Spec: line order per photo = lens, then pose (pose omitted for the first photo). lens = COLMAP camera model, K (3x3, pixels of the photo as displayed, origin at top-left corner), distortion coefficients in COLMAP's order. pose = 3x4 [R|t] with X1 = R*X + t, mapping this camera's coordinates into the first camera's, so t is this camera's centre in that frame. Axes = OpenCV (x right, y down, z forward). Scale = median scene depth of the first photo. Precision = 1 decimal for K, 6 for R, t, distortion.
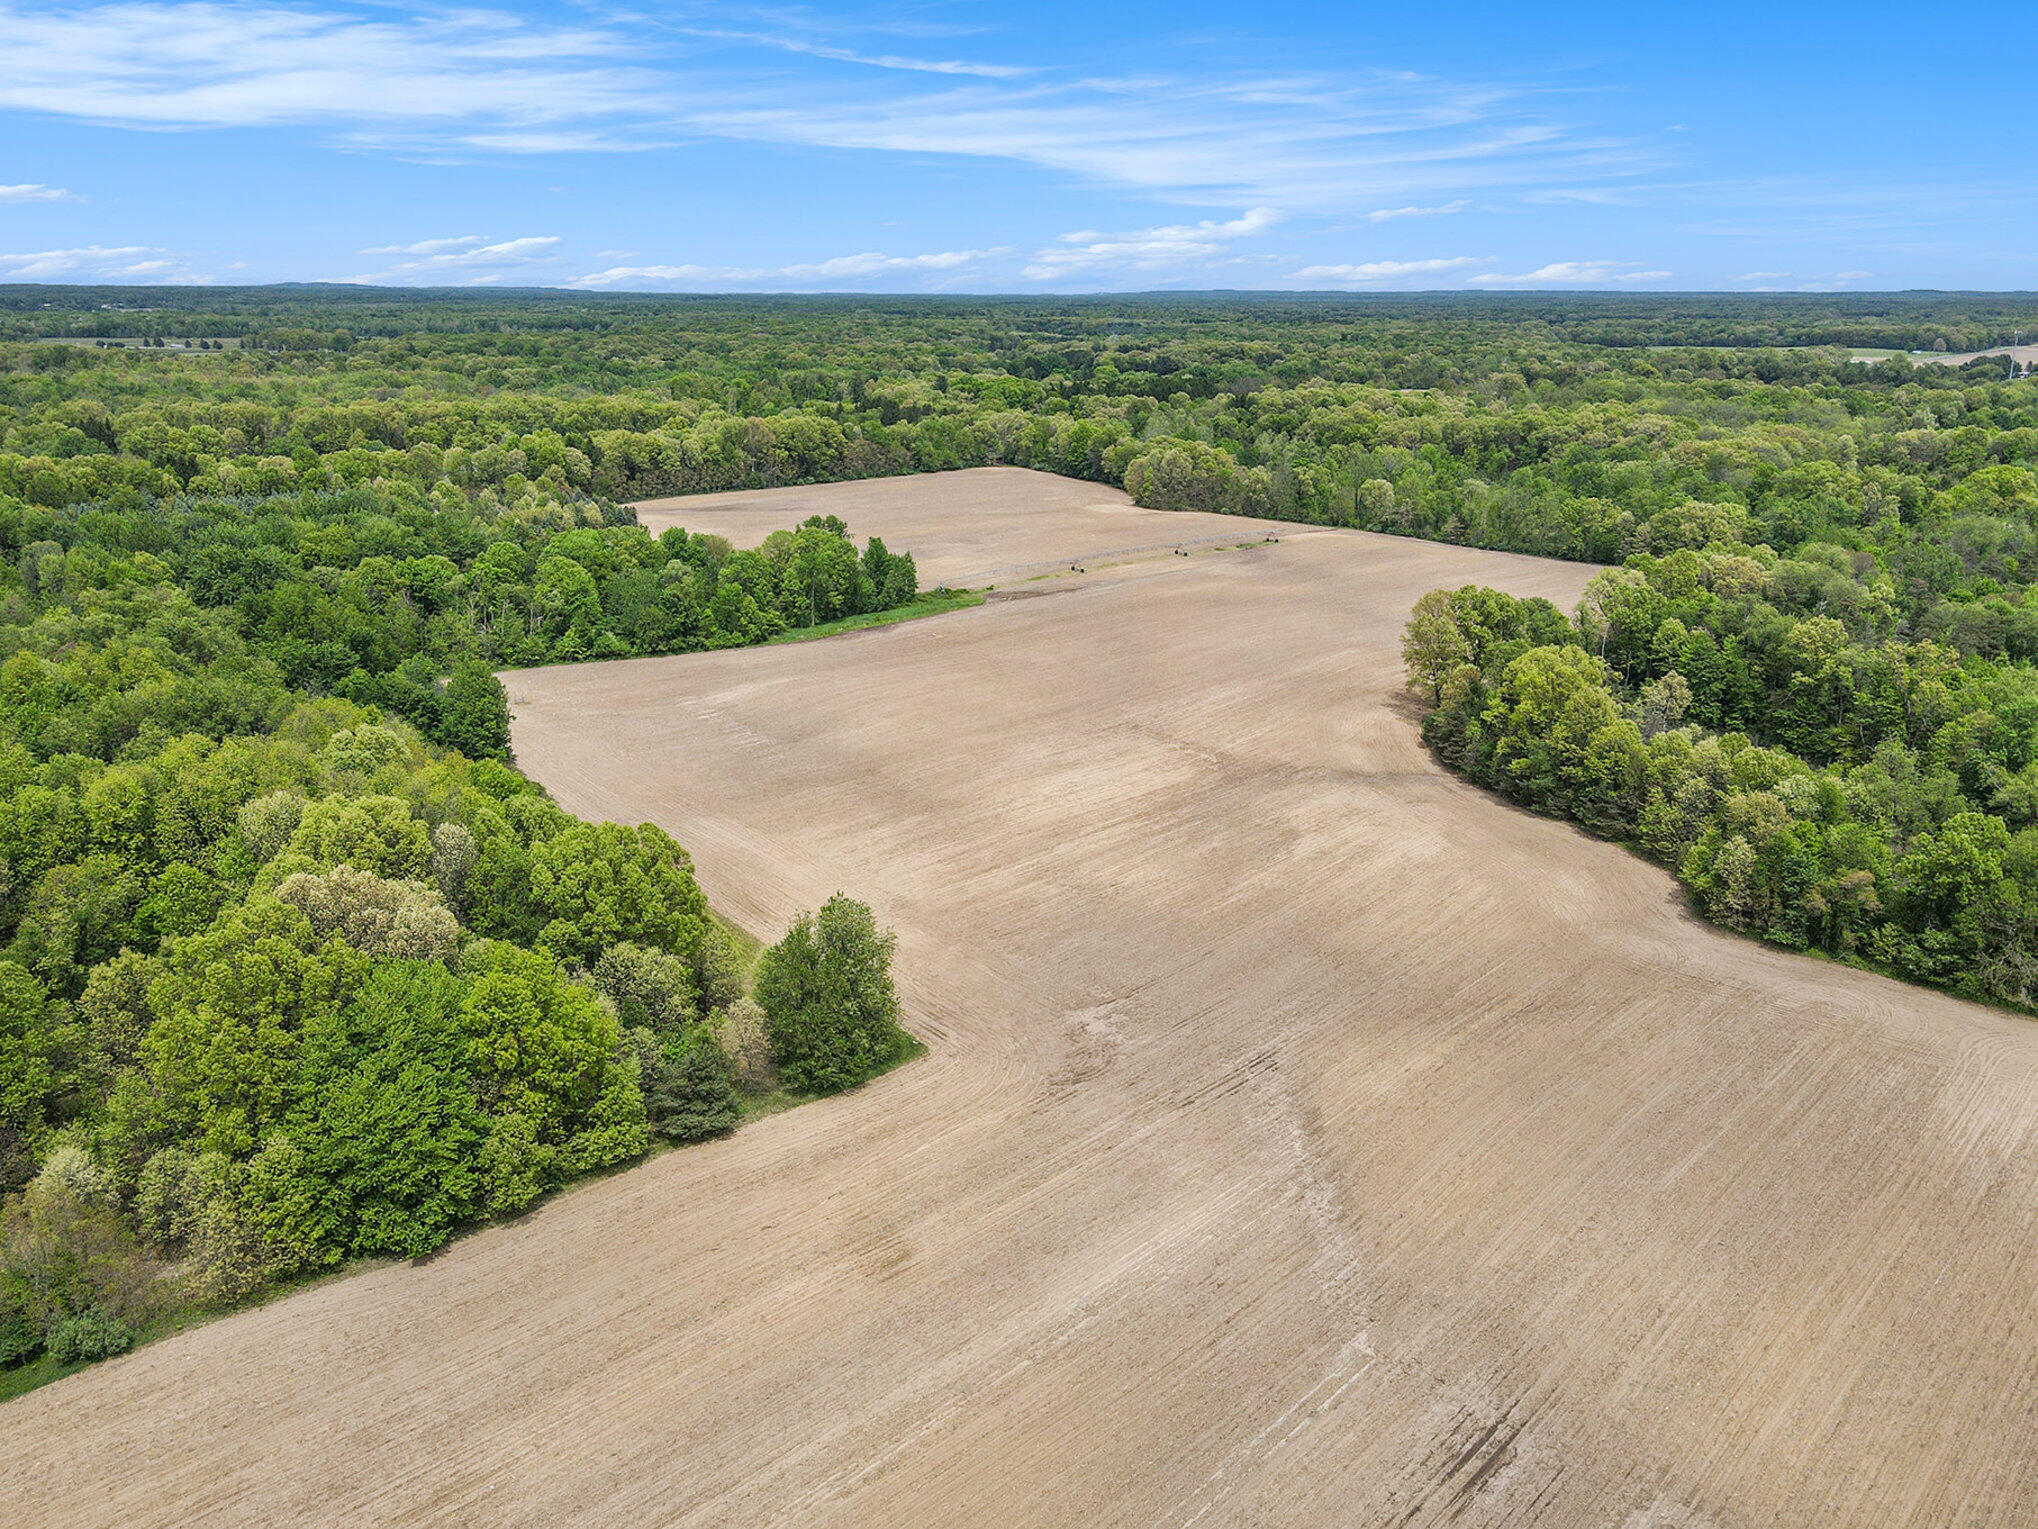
lens RADIAL K [[1508.2, 0, 1079.5], [0, 1508.2, 764.4], [0, 0, 1]] dist [0.020913, 0.003654]
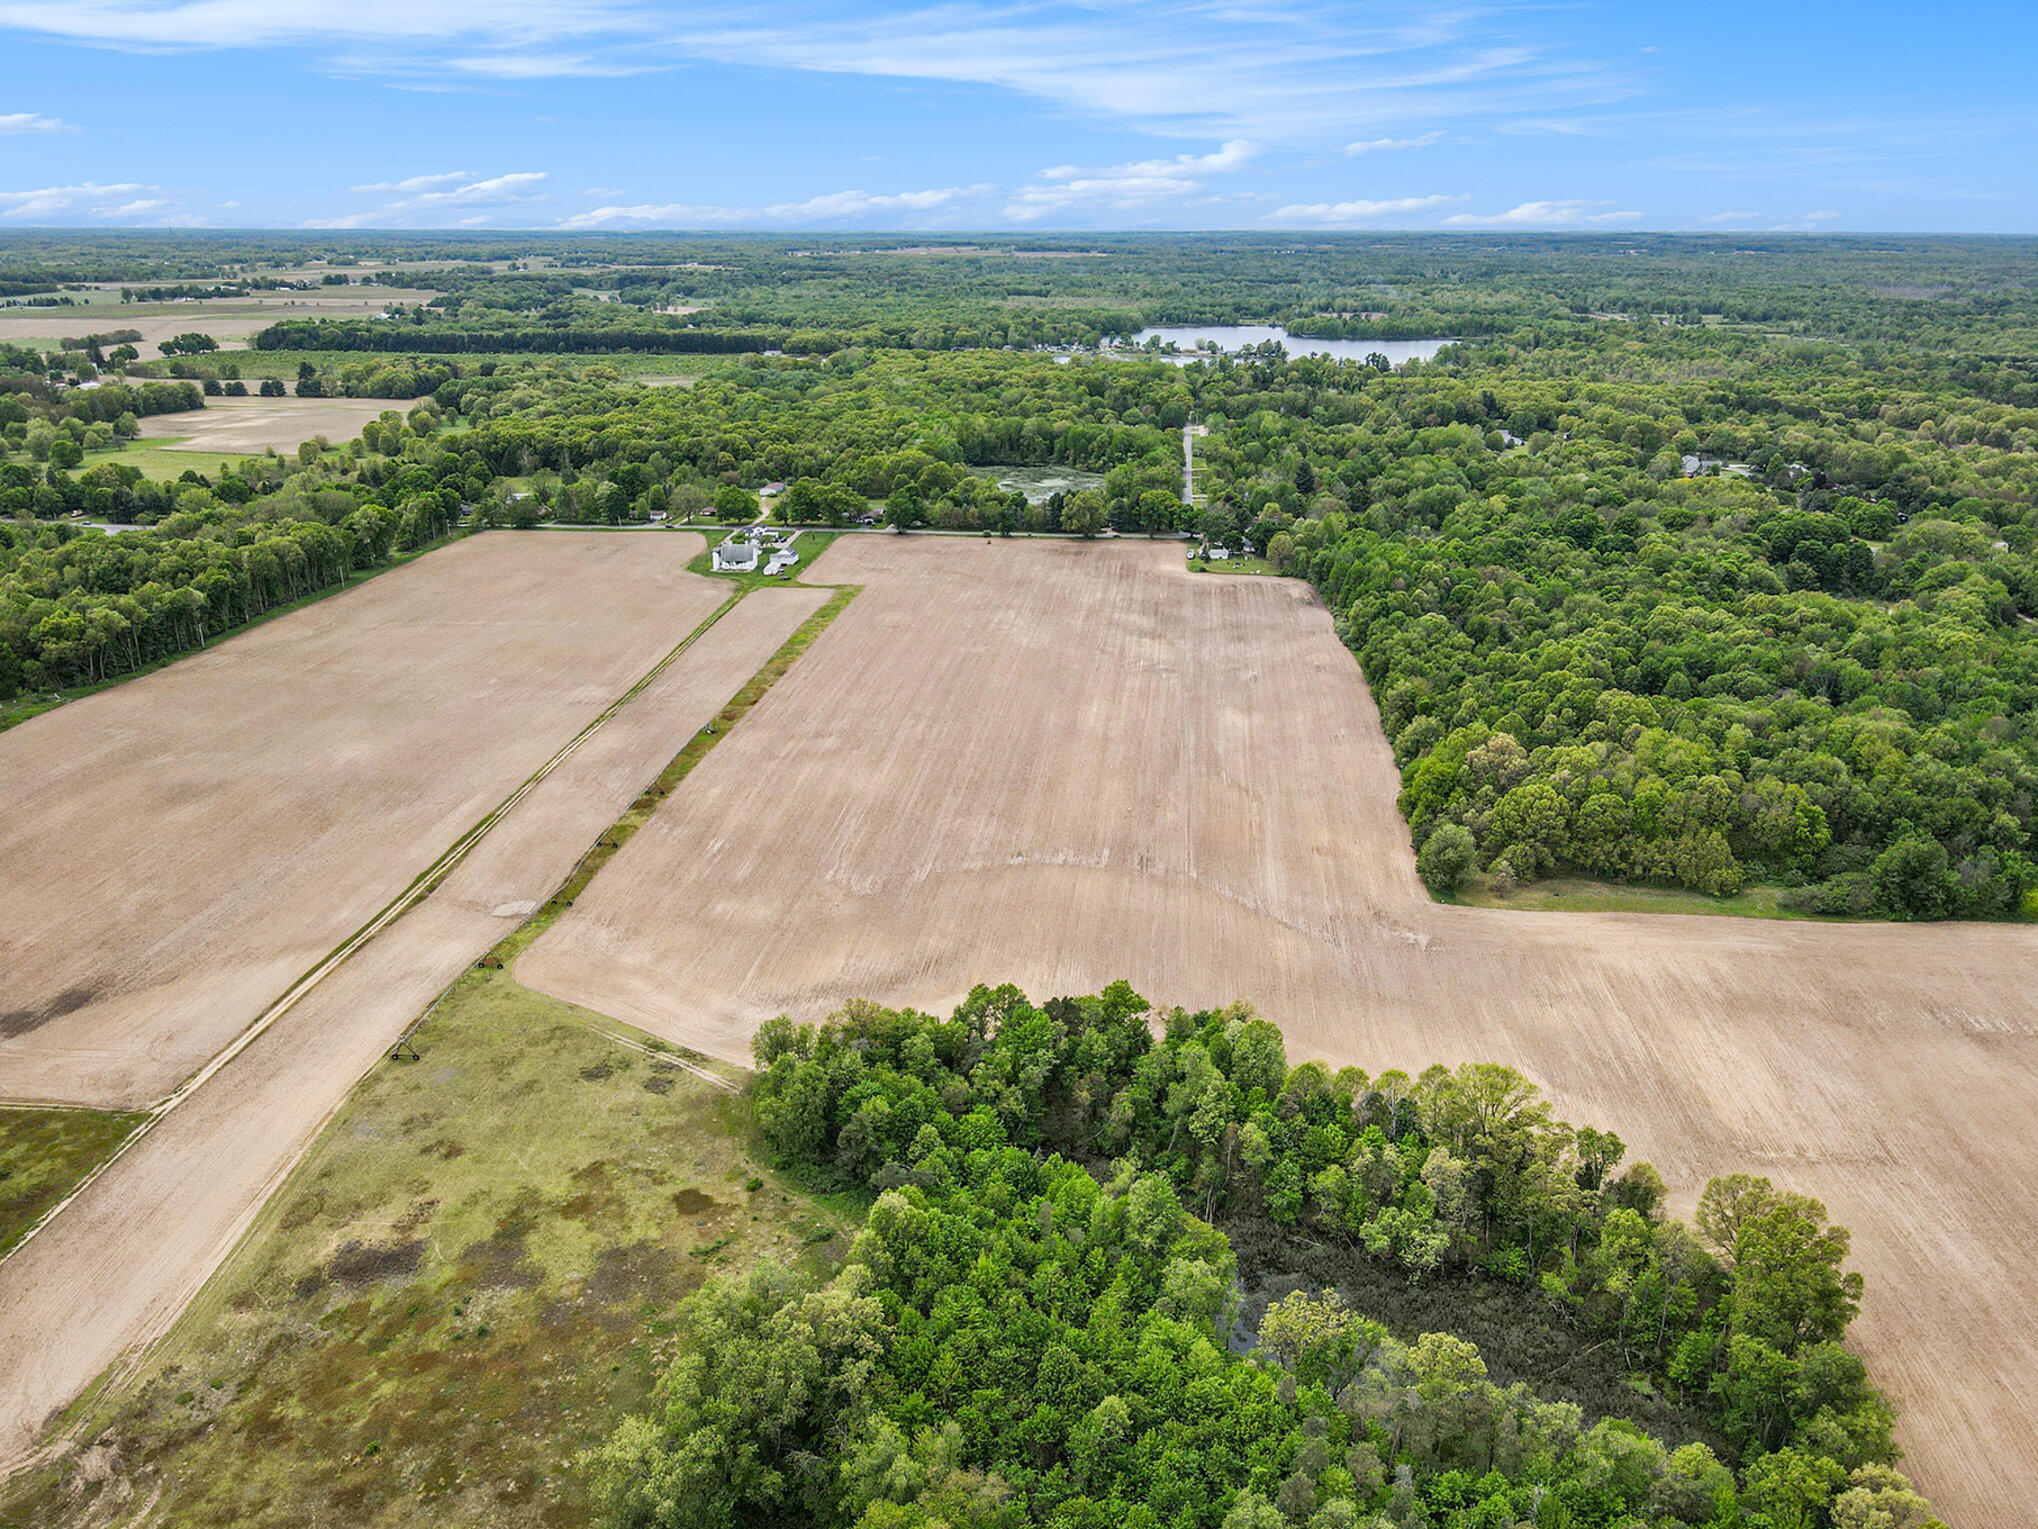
lens RADIAL K [[1515.9, 0, 1019.0], [0, 1515.9, 764.5], [0, 0, 1]] dist [0.002709, 0.007587]
pose [[-0.802162, 0.194229, -0.564634, 0.995295], [-0.186002, 0.817286, 0.545387, -0.670671], [0.567397, 0.542512, -0.619468, 1.156251]]
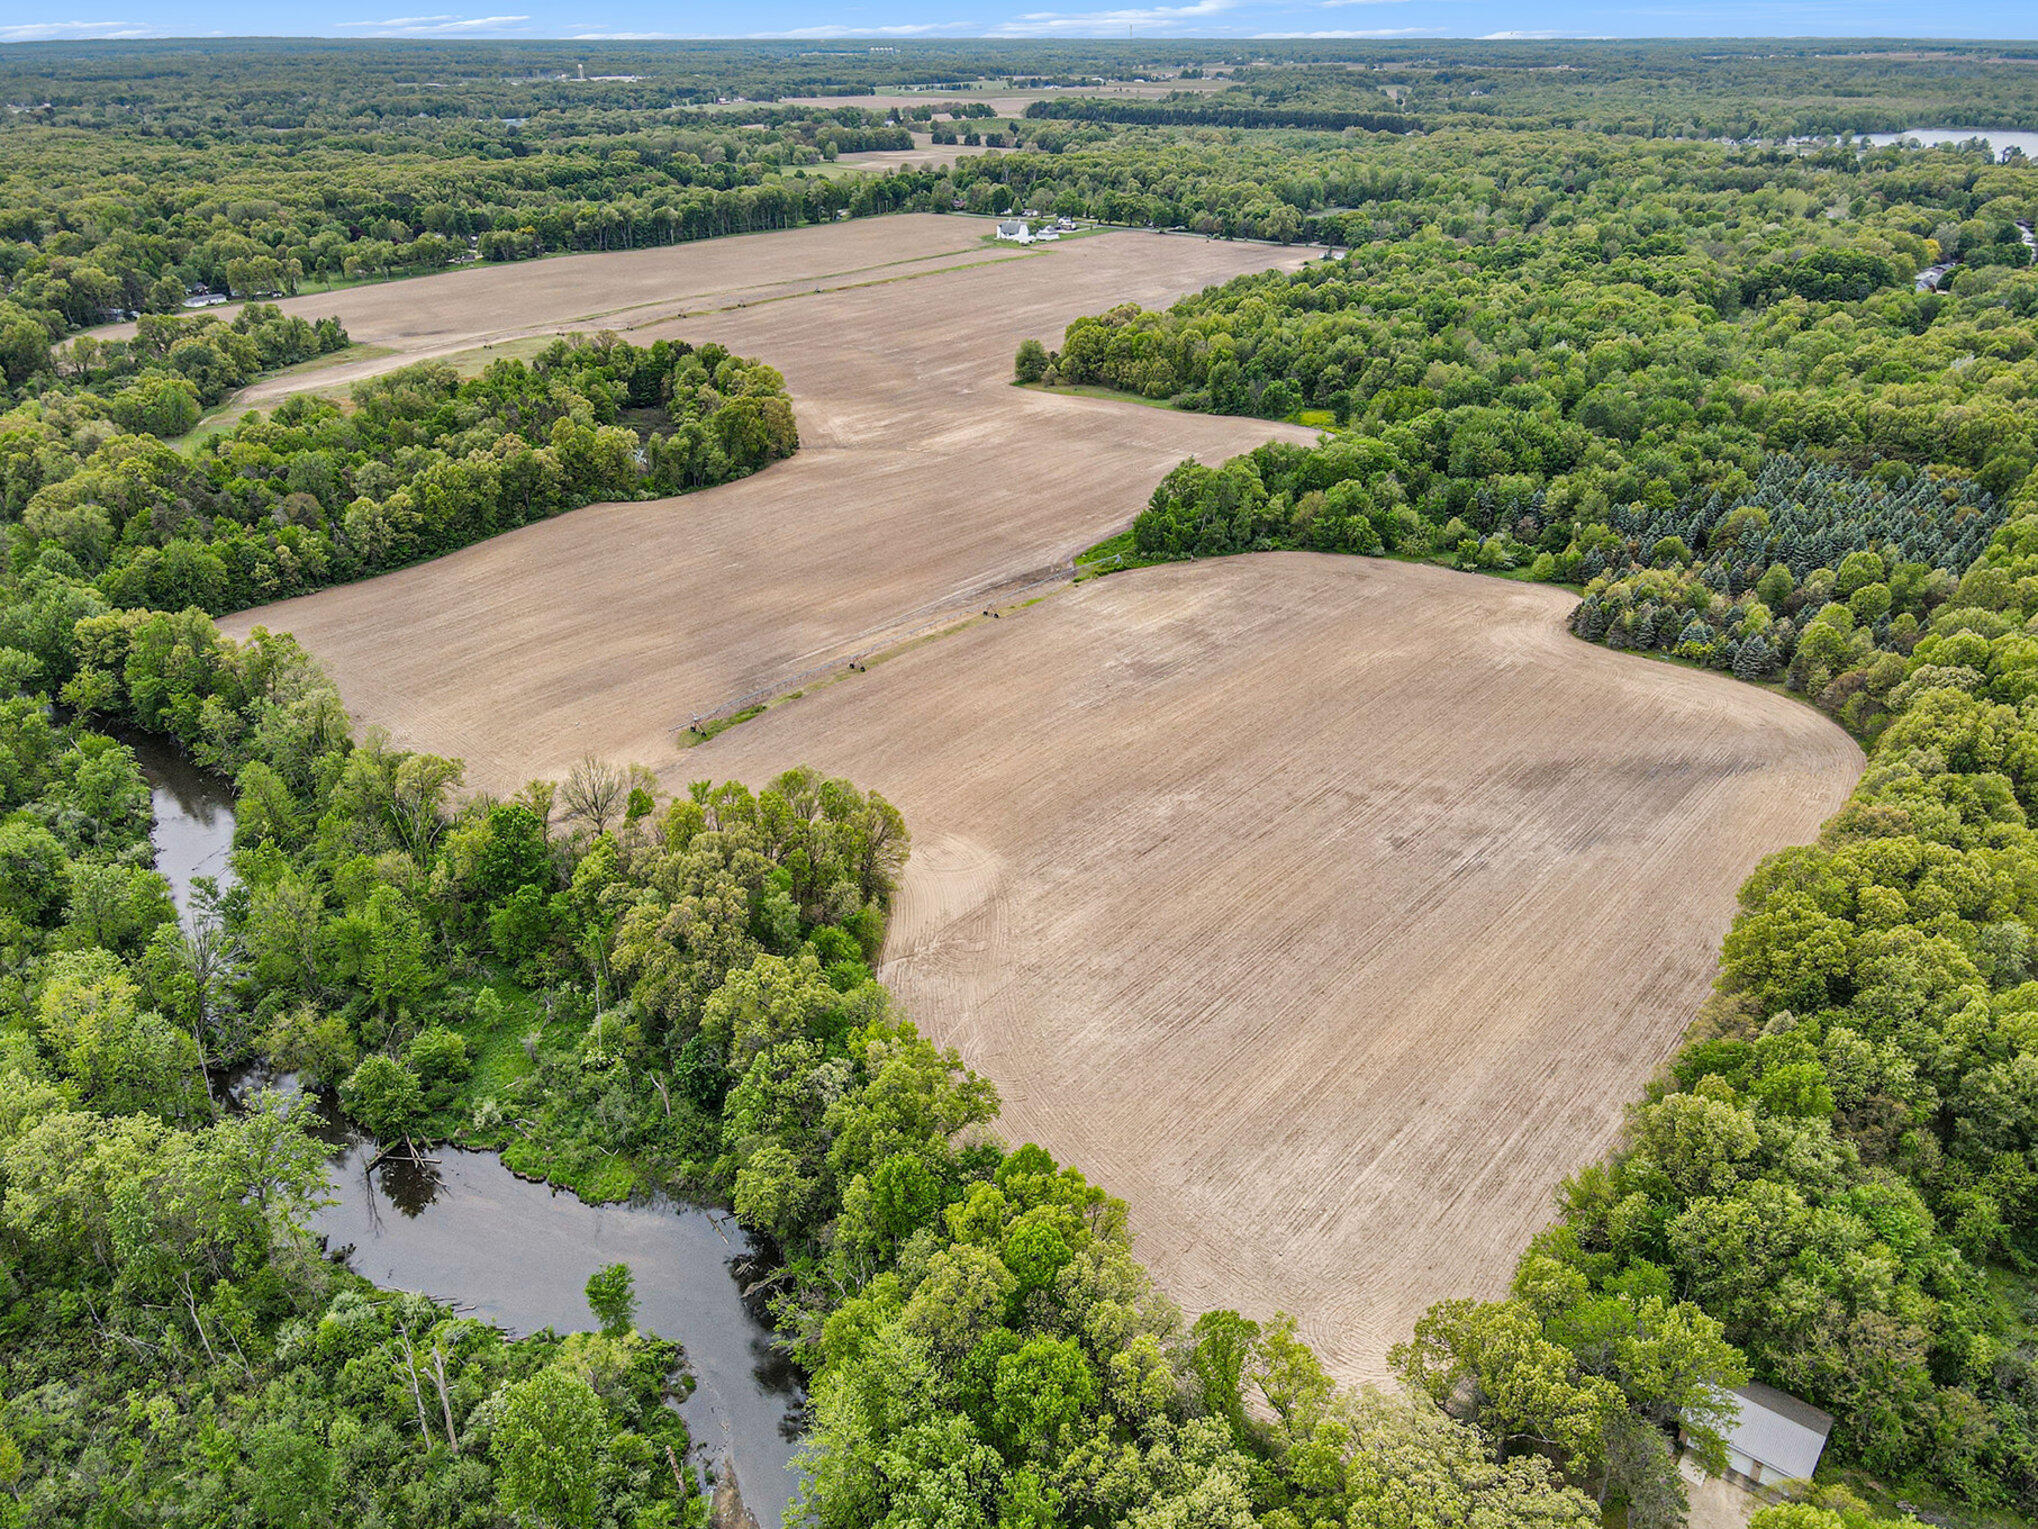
lens RADIAL K [[1498.2, 0, 1019.0], [0, 1498.2, 764.5], [0, 0, 1]] dist [0.017601, -0.002508]
pose [[-0.998861, 0.016133, -0.044895, 0.033765], [-0.019181, 0.725854, 0.687581, -1.028387], [0.043680, 0.687660, -0.724718, 2.620088]]
